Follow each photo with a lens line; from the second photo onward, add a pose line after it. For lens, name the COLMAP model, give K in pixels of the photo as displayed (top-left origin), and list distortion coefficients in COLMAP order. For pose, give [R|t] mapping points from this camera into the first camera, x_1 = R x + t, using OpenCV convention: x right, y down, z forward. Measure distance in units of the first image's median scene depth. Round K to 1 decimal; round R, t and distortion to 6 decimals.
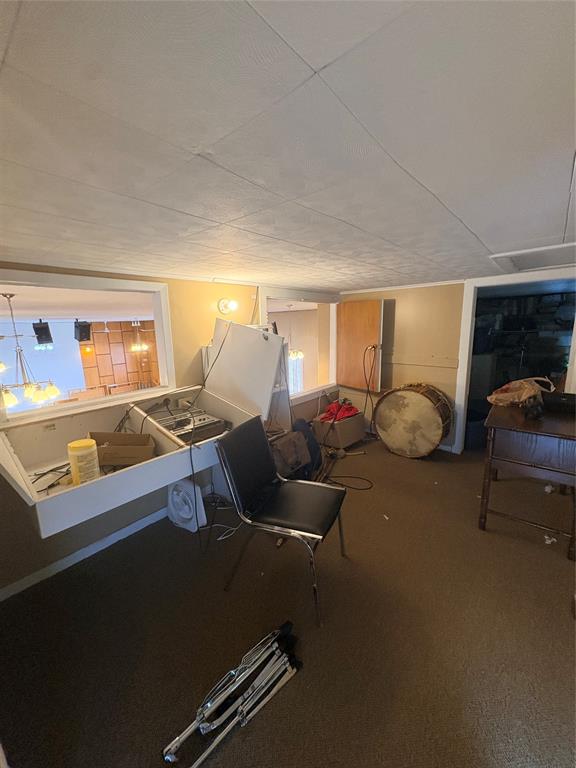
lens RADIAL K [[306.7, 0, 288.9], [0, 306.7, 386.4], [0, 0, 1]] dist [-0.000206, -0.000019]
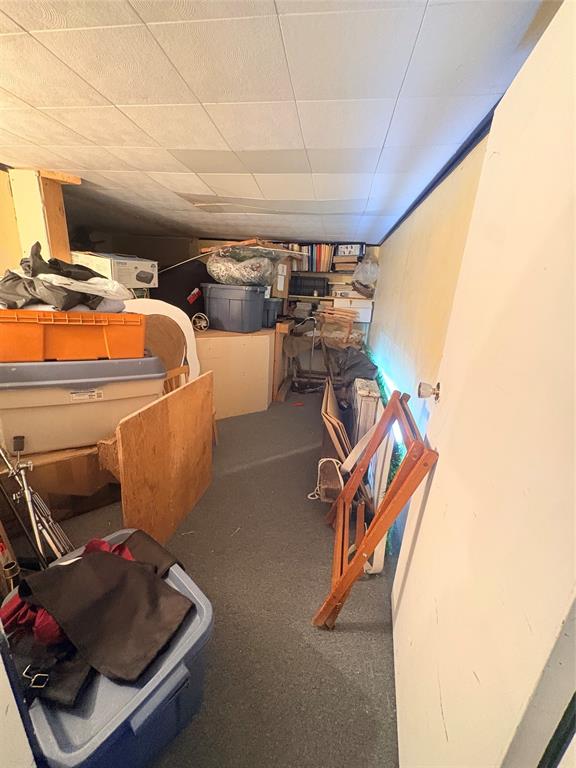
lens RADIAL K [[306.7, 0, 289.9], [0, 306.7, 382.9], [0, 0, 1]] dist [-0.000206, -0.000019]
pose [[0.840662, -0.083616, 0.535067, 0.354560], [0.017233, 0.991639, 0.127891, -0.084243], [-0.541287, -0.098292, 0.835073, 0.469930]]
